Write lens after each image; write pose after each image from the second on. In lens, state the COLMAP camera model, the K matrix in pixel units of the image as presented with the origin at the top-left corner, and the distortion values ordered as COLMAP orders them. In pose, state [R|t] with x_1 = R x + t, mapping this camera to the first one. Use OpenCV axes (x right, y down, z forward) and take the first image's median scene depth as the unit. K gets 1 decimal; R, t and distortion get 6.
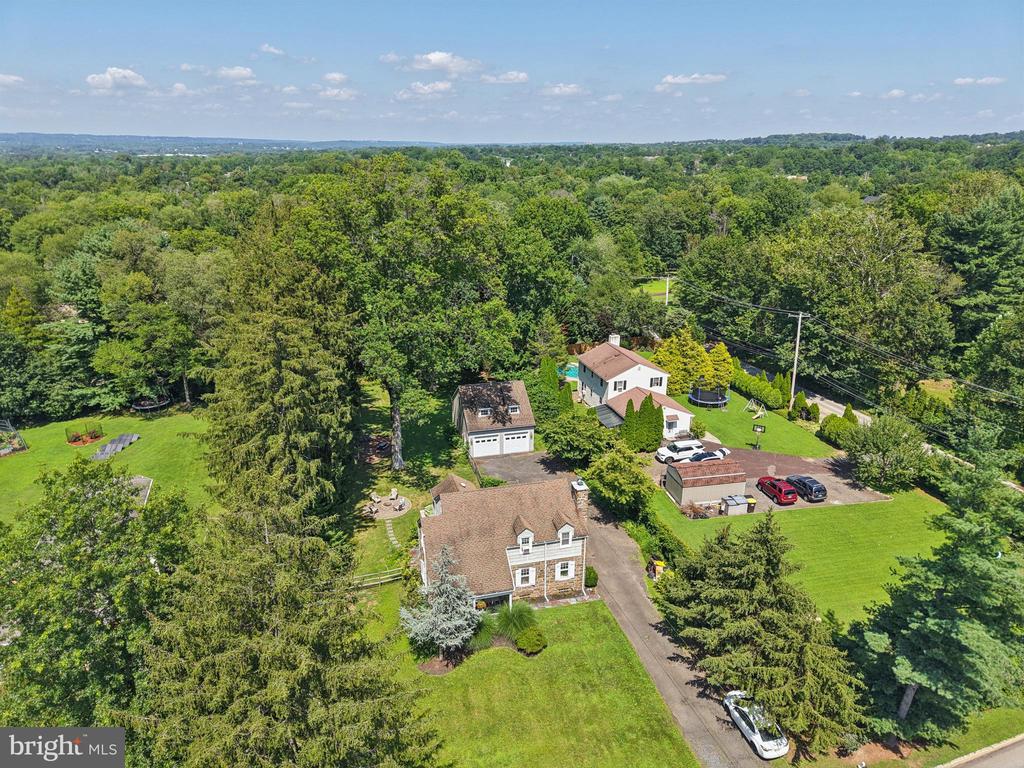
lens RADIAL K [[687.9, 0, 506.7], [0, 687.9, 384.8], [0, 0, 1]] dist [0.006020, -0.002915]
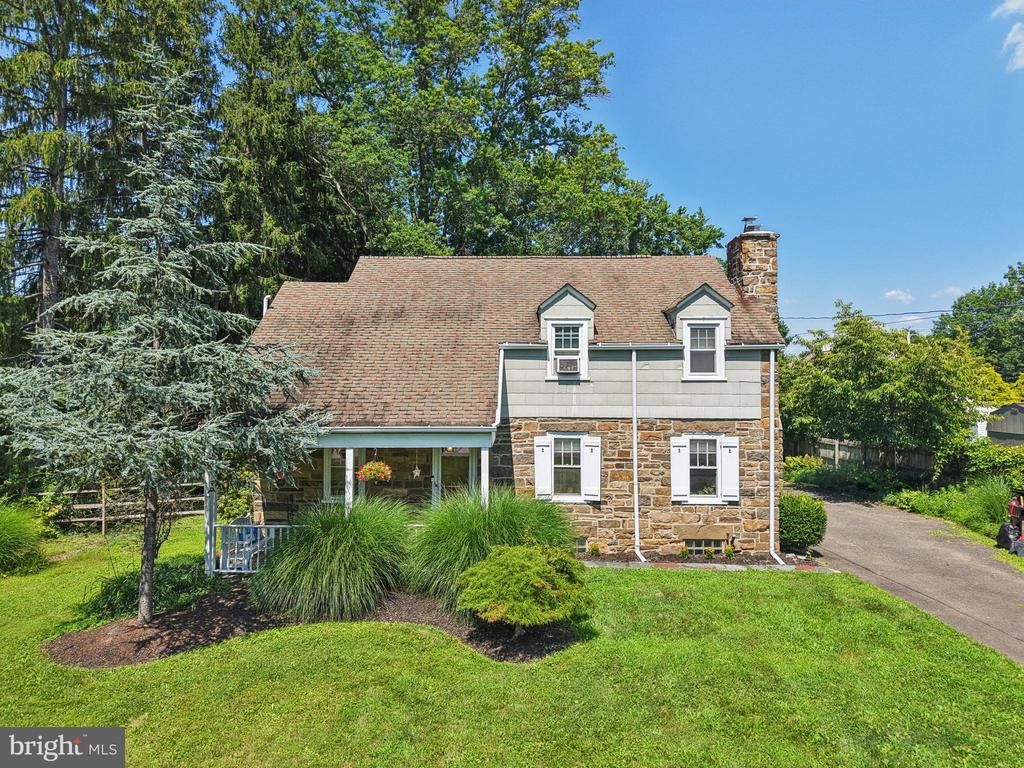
lens RADIAL K [[687.9, 0, 506.7], [0, 687.9, 384.8], [0, 0, 1]] dist [0.006020, -0.002915]
pose [[0.963098, -0.005254, -0.269100, 0.050355], [-0.090698, 0.934998, -0.342859, 0.212011], [0.253409, 0.354613, 0.900018, 0.424278]]
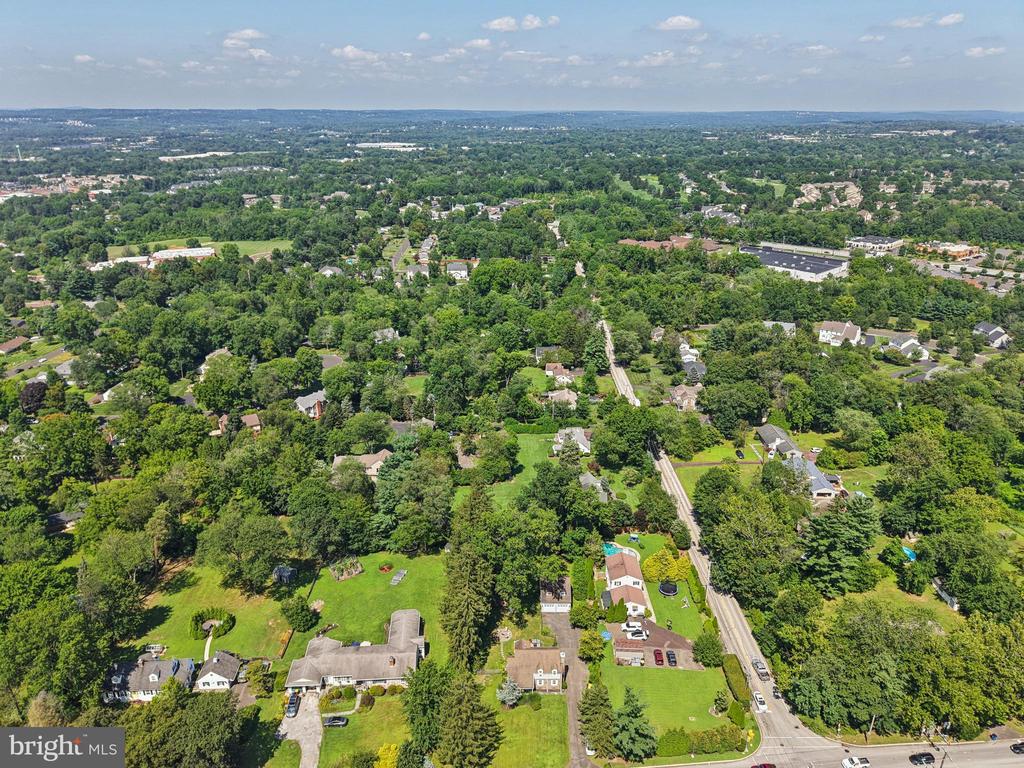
lens RADIAL K [[707.6, 0, 512.0], [0, 707.6, 384.0], [0, 0, 1]] dist [0.006818, 0.000861]
pose [[0.966118, 0.096607, -0.239340, 0.313889], [-0.085715, 0.994771, 0.055533, -0.708298], [0.243453, -0.033137, 0.969346, -1.192635]]
